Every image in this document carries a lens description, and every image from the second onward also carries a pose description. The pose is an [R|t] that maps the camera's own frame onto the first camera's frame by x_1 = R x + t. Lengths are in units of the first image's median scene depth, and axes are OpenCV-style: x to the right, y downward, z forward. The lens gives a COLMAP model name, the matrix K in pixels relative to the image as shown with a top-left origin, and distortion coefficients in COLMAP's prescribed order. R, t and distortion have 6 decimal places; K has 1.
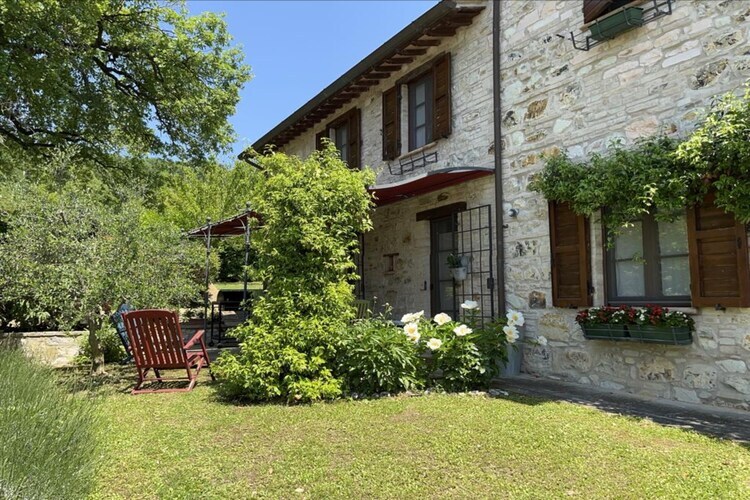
lens RADIAL K [[532.6, 0, 374.7], [0, 532.6, 271.1], [0, 0, 1]] dist [0.049824, -0.074366]
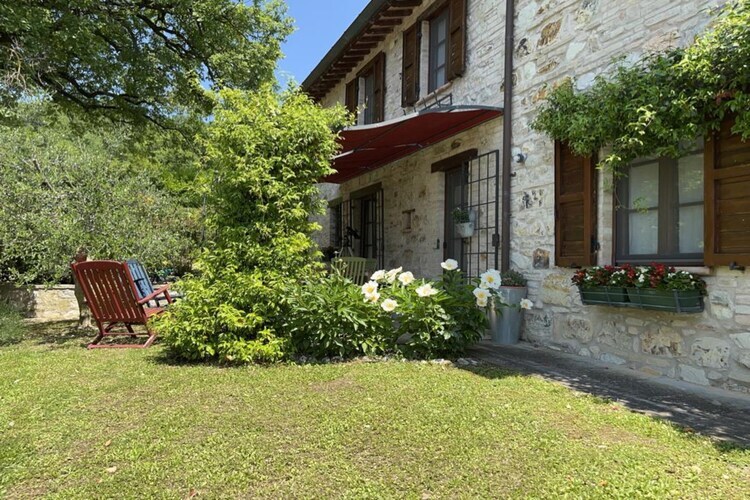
lens RADIAL K [[532.6, 0, 374.7], [0, 532.6, 271.1], [0, 0, 1]] dist [0.049824, -0.074366]
pose [[0.991264, 0.018445, -0.130594, 0.173716], [-0.009675, 0.997674, 0.067474, 0.021049], [0.131534, -0.065621, 0.989137, 0.121900]]
